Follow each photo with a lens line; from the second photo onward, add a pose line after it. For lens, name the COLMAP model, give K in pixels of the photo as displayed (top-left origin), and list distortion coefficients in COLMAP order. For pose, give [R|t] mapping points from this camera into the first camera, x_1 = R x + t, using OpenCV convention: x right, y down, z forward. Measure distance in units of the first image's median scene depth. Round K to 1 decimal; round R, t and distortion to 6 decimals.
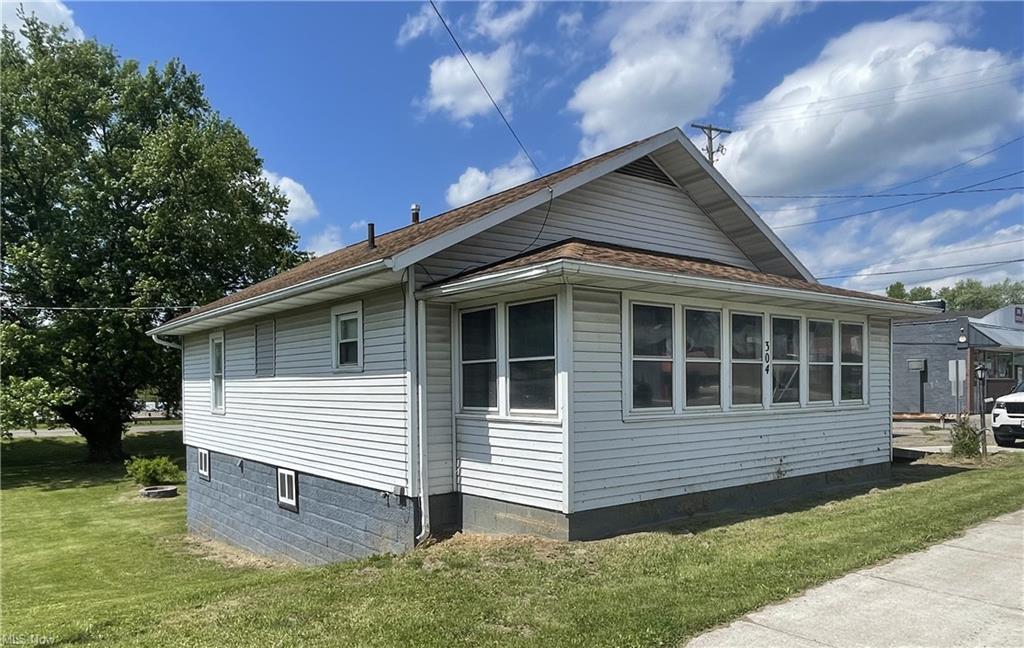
lens RADIAL K [[702.2, 0, 509.6], [0, 702.2, 323.1], [0, 0, 1]] dist [0.000156, -0.000183]
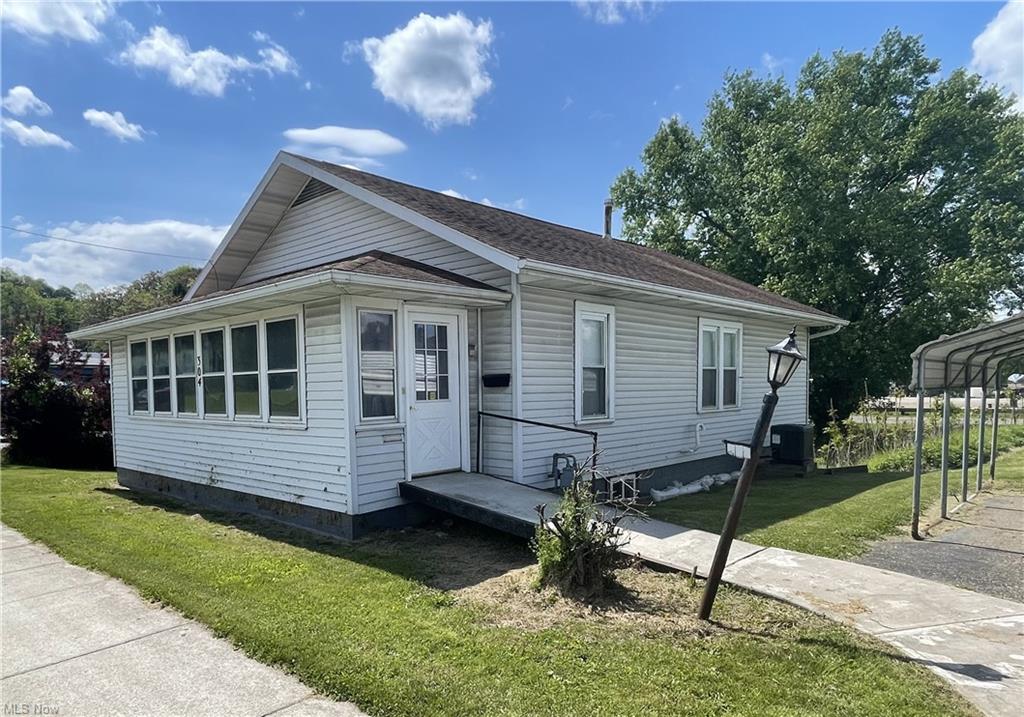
lens RADIAL K [[680.6, 0, 510.0], [0, 680.6, 359.8], [0, 0, 1]] dist [0.004557, 0.000786]
pose [[0.160621, -0.026575, -0.986658, 1.459495], [0.105032, 0.994422, -0.009686, 0.090889], [0.981412, -0.102075, 0.162516, 1.285417]]
